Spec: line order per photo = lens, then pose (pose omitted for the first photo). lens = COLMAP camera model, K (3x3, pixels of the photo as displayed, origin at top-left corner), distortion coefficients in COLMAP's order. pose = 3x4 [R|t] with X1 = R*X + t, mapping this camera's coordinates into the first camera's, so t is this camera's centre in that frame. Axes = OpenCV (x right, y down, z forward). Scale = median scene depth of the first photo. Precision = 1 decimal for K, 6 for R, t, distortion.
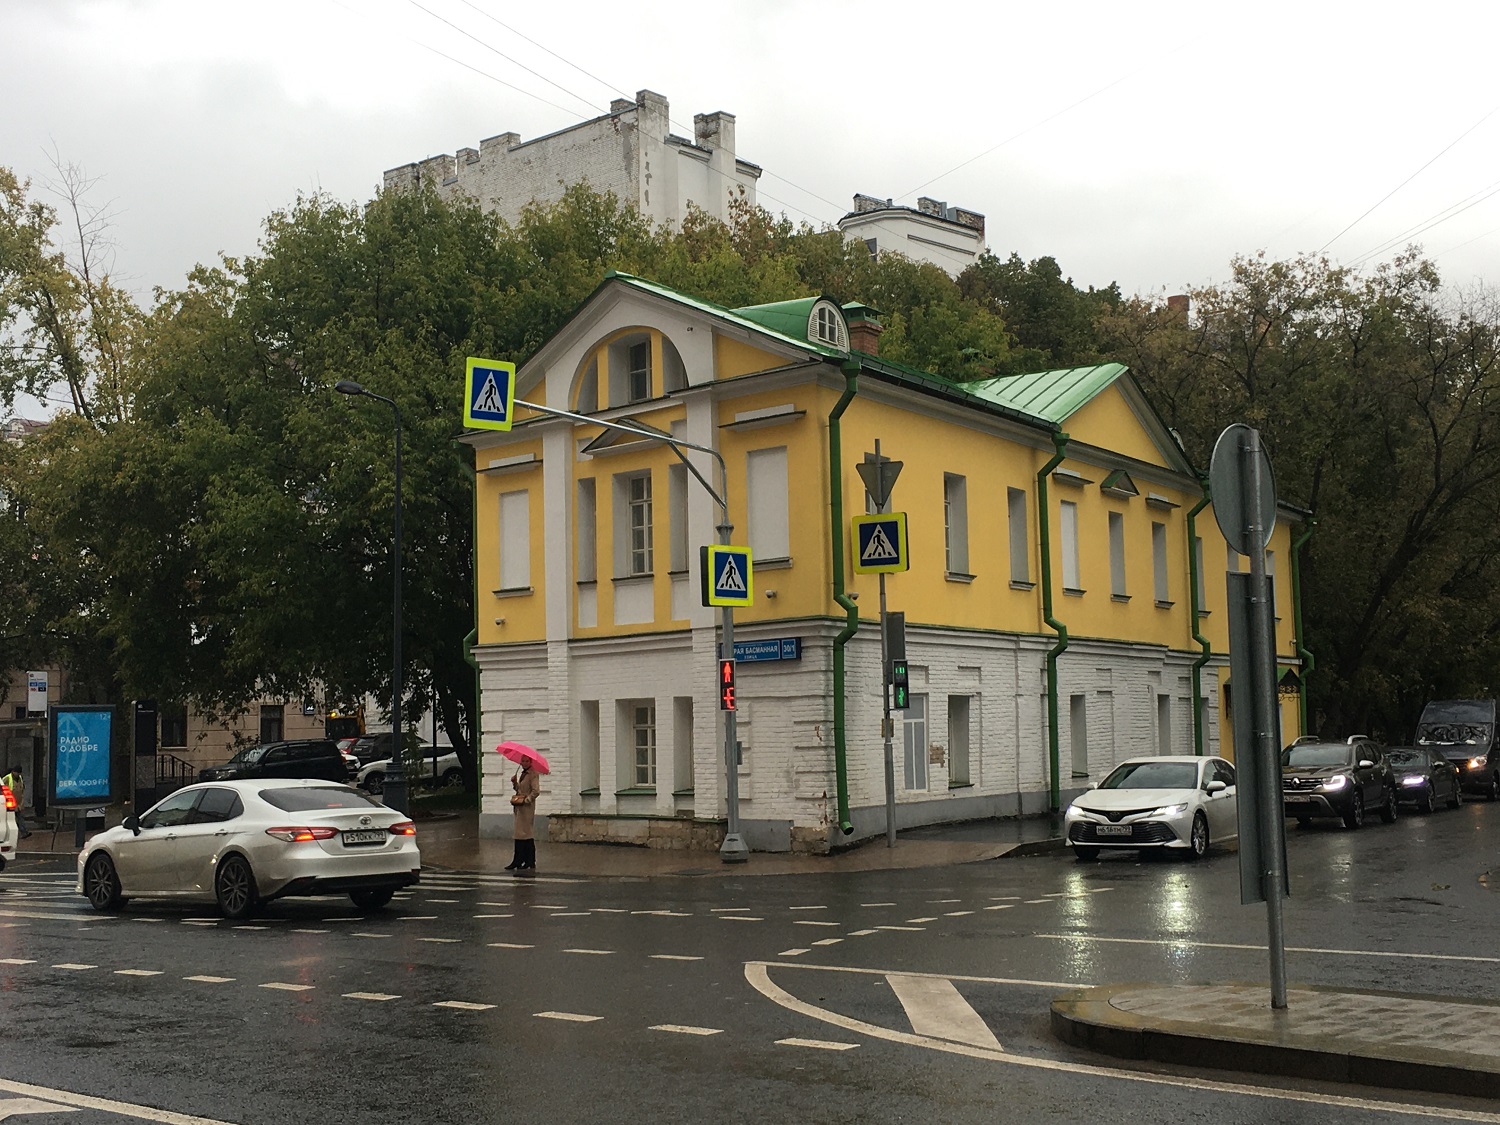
lens RADIAL K [[1941.3, 0, 750.3], [0, 1941.3, 560.1], [0, 0, 1]] dist [0.037930, 0.000000]
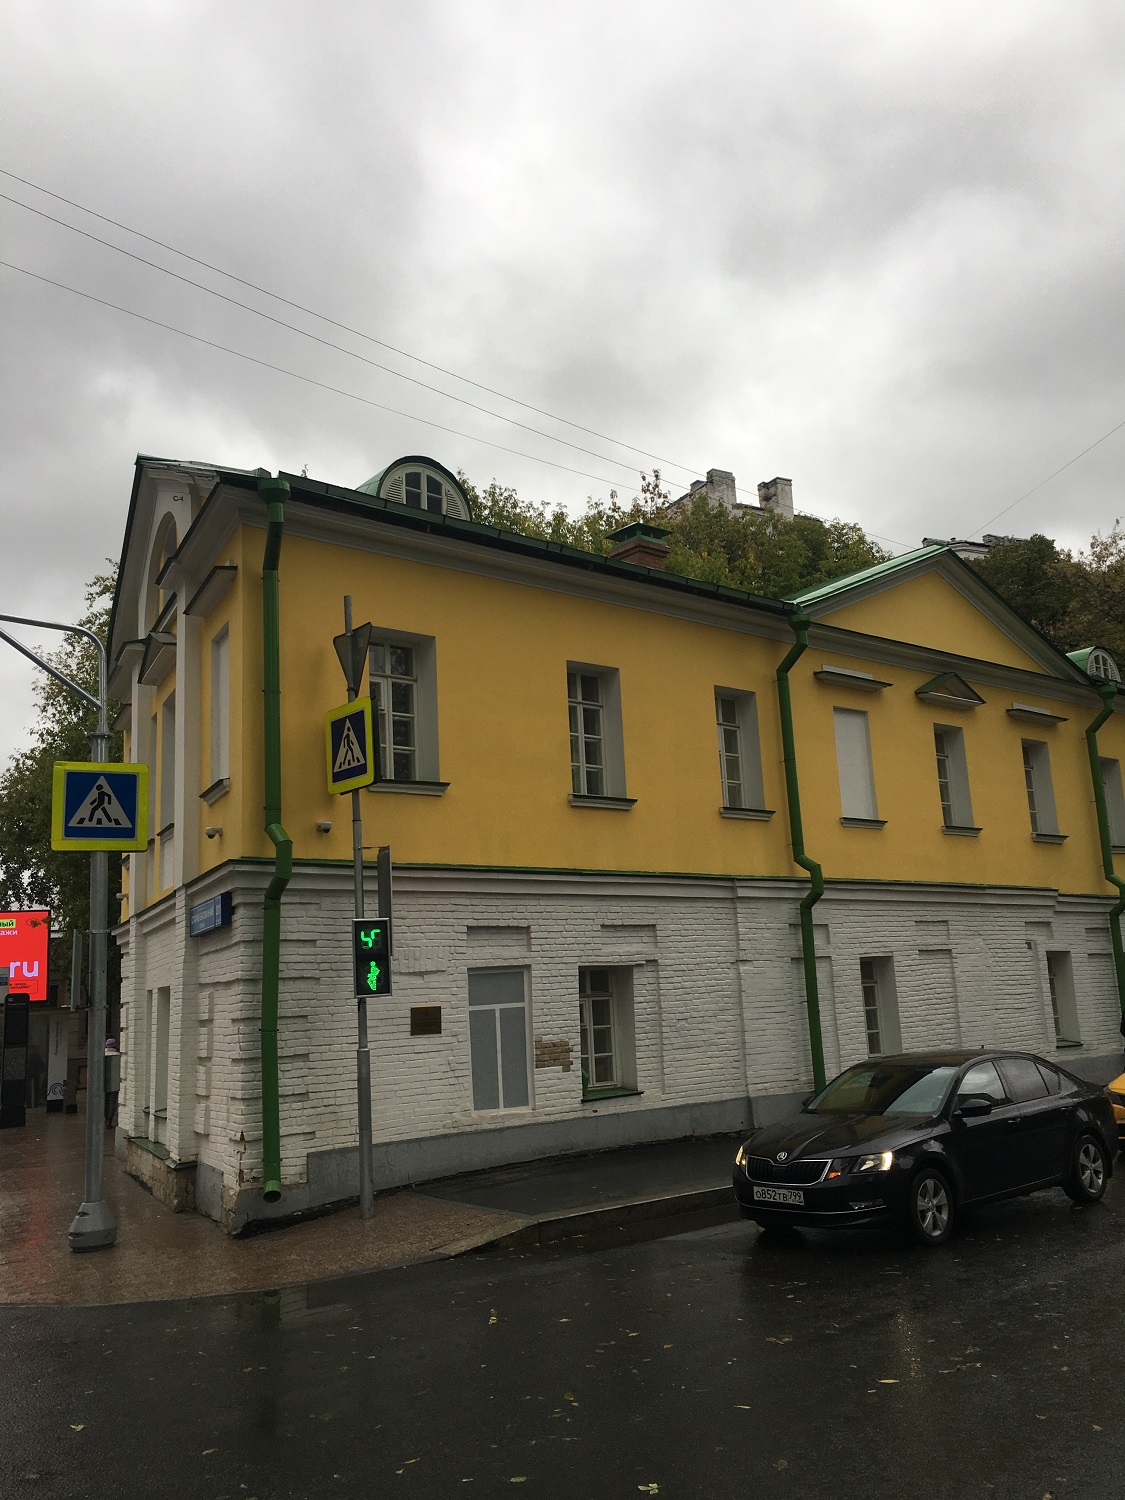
lens RADIAL K [[1254.4, 0, 558.7], [0, 1254.4, 750.5], [0, 0, 1]] dist [0.057930, 0.003892]
pose [[0.941864, -0.085727, -0.324874, 0.249766], [0.055091, 0.993220, -0.102368, 0.037358], [0.331447, 0.078519, 0.940201, 0.554060]]
